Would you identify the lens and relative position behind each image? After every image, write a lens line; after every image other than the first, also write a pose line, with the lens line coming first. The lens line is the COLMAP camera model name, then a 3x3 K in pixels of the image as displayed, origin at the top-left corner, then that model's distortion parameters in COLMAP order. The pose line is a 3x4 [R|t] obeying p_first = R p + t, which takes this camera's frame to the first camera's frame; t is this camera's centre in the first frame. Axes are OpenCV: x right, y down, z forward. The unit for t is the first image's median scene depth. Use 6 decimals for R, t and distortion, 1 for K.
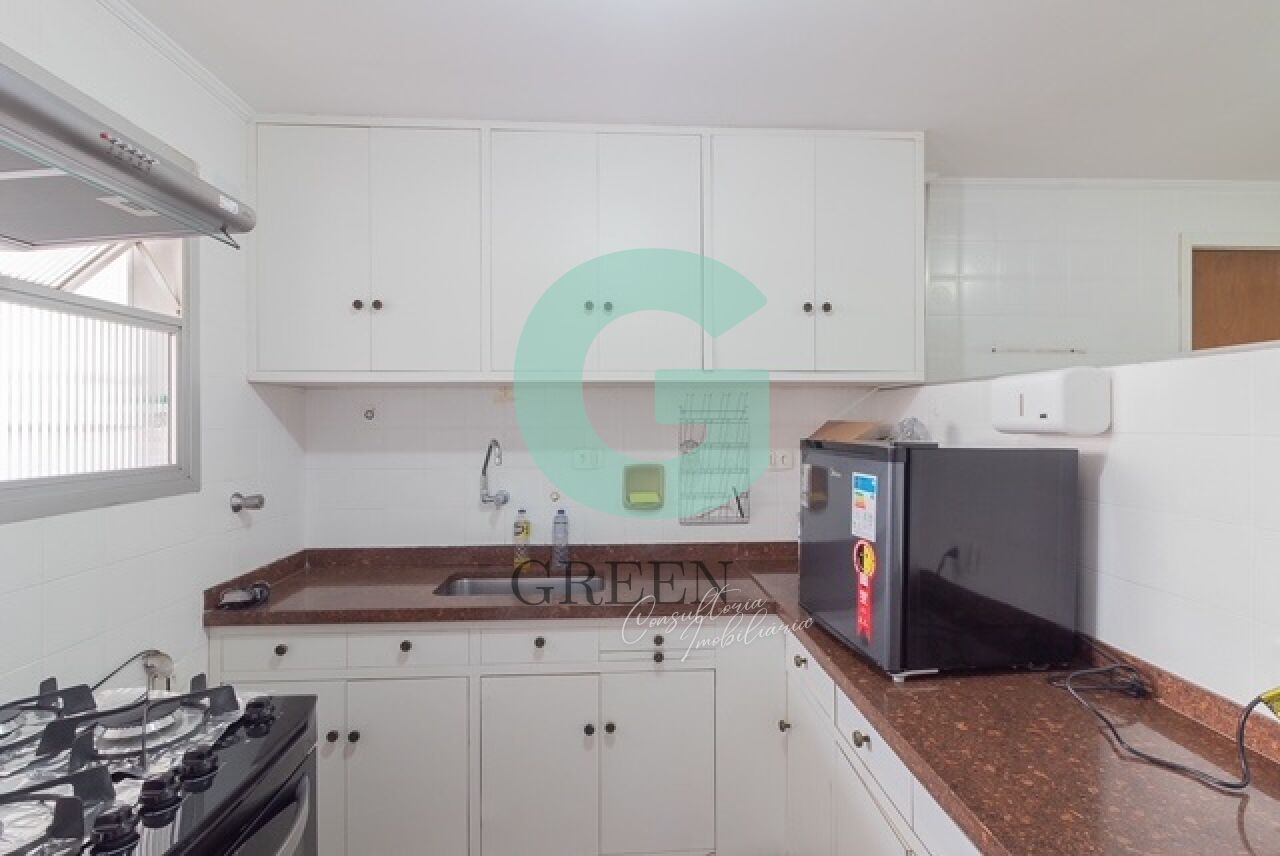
lens RADIAL K [[617.1, 0, 642.3], [0, 617.1, 421.6], [0, 0, 1]] dist [0.003130, 0.000196]
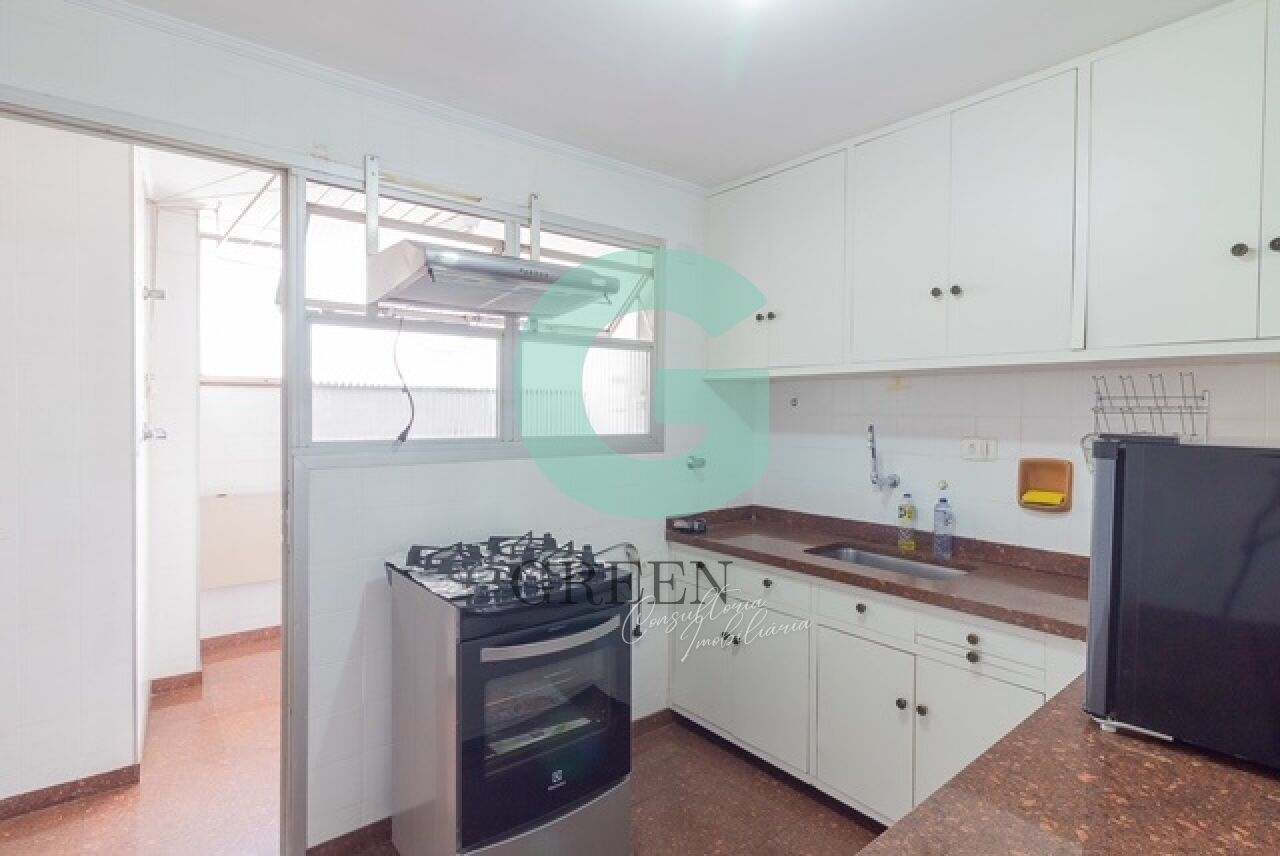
lens RADIAL K [[629.7, 0, 641.3], [0, 629.7, 421.9], [0, 0, 1]] dist [0.000719, 0.000343]
pose [[0.596356, 0.023291, -0.802382, 0.441369], [-0.009023, 0.999710, 0.022313, 0.002174], [0.802670, -0.006067, 0.596393, 0.012704]]
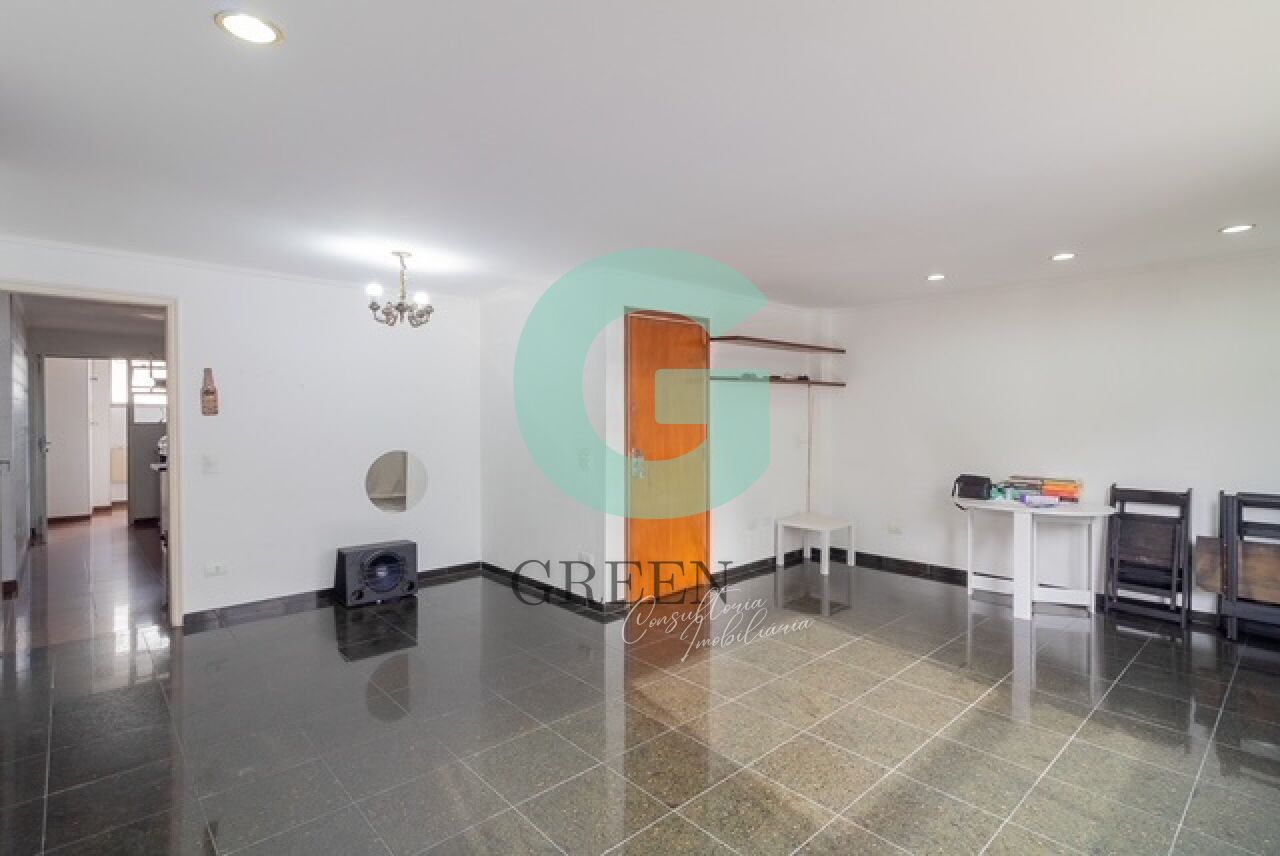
lens RADIAL K [[622.7, 0, 653.0], [0, 622.7, 424.8], [0, 0, 1]] dist [0.003314, 0.000536]
pose [[0.657392, 0.015698, -0.753385, 5.446063], [-0.003052, 0.999830, 0.018170, 0.001123], [0.753543, -0.009645, 0.657328, 0.062103]]
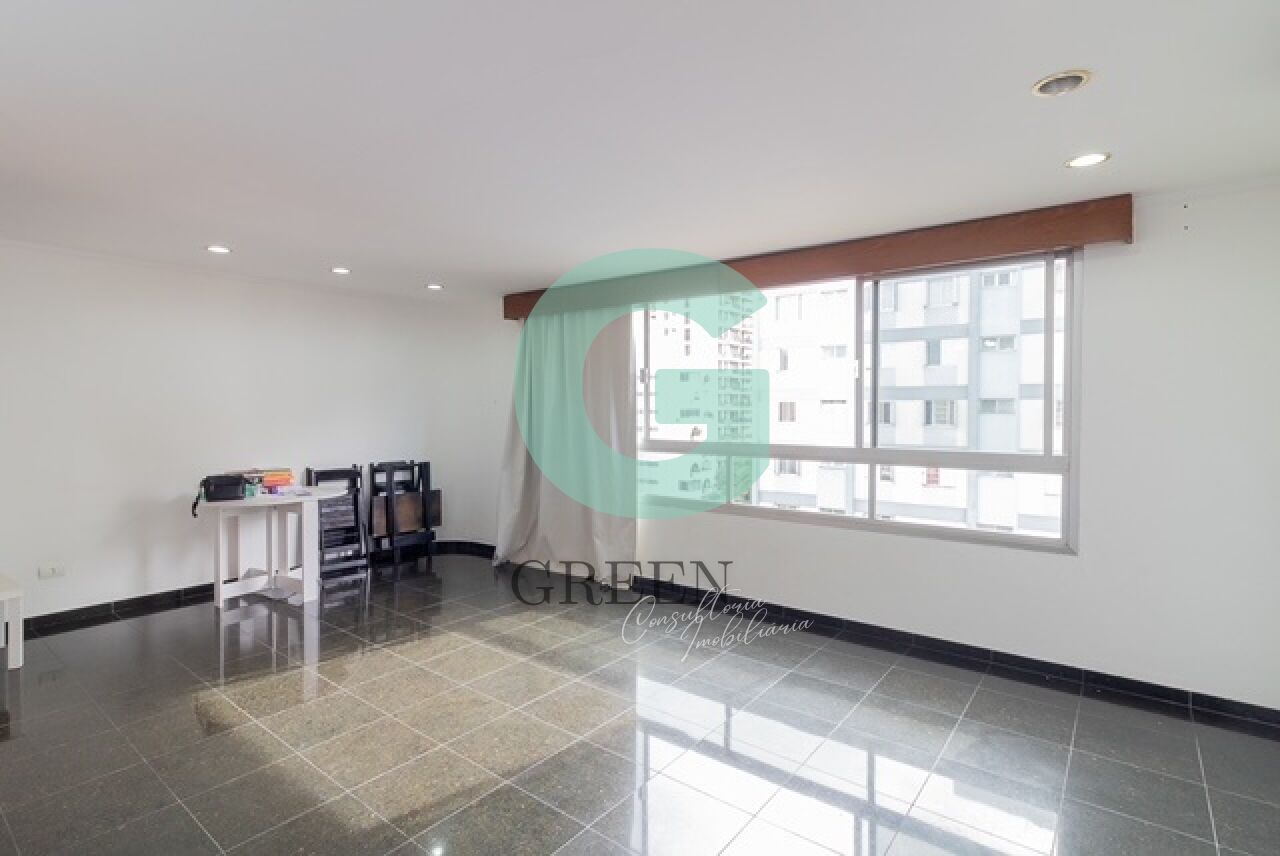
lens RADIAL K [[619.1, 0, 622.7], [0, 619.1, 419.0], [0, 0, 1]] dist [-0.002304, -0.000220]
pose [[0.650540, -0.005328, 0.759453, 3.411796], [-0.004435, 0.999932, 0.010814, 0.009724], [-0.759459, -0.010403, 0.650472, 0.095446]]
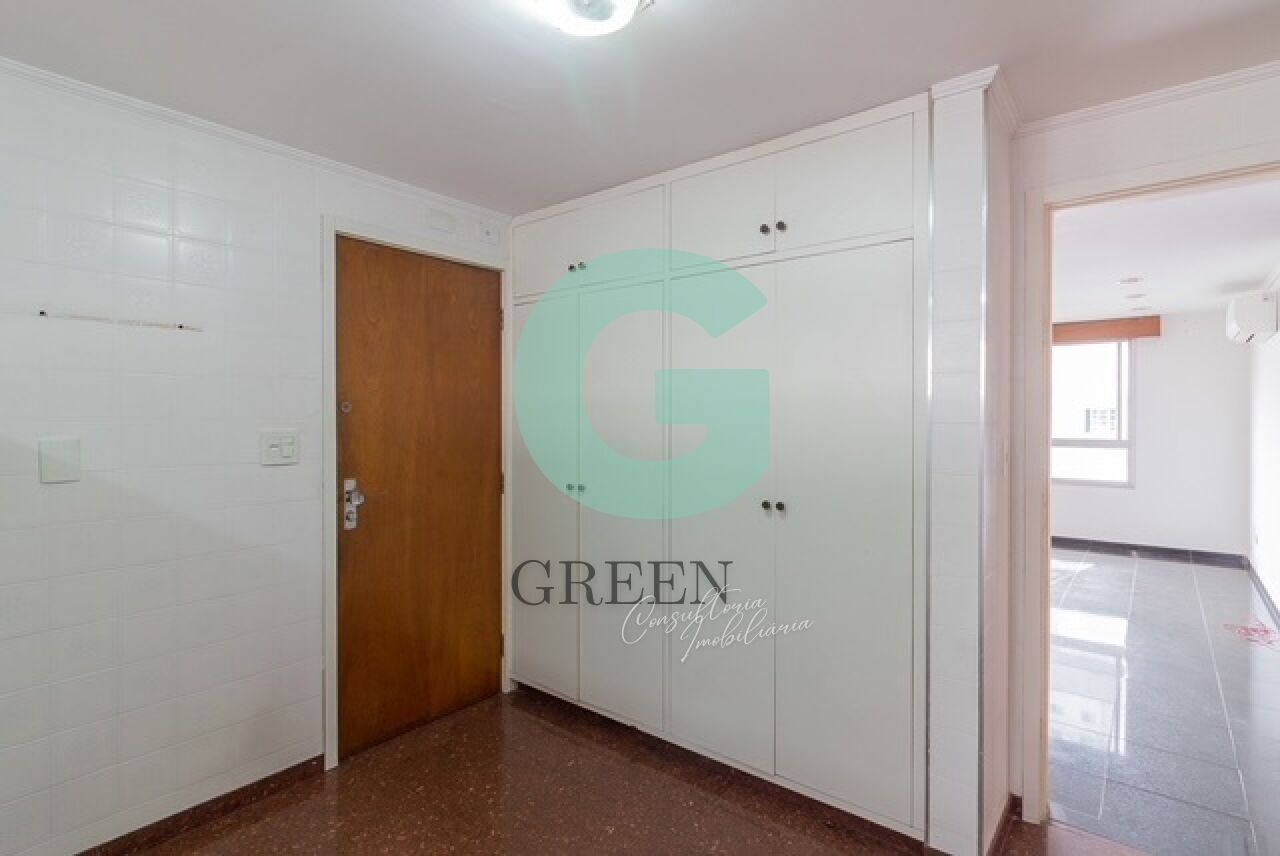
lens RADIAL K [[629.7, 0, 641.3], [0, 629.7, 421.9], [0, 0, 1]] dist [0.000719, 0.000343]
pose [[0.656535, -0.004447, 0.754283, 0.823954], [-0.002125, 0.999968, 0.007745, 0.003499], [-0.754293, -0.006688, 0.656504, 0.012773]]
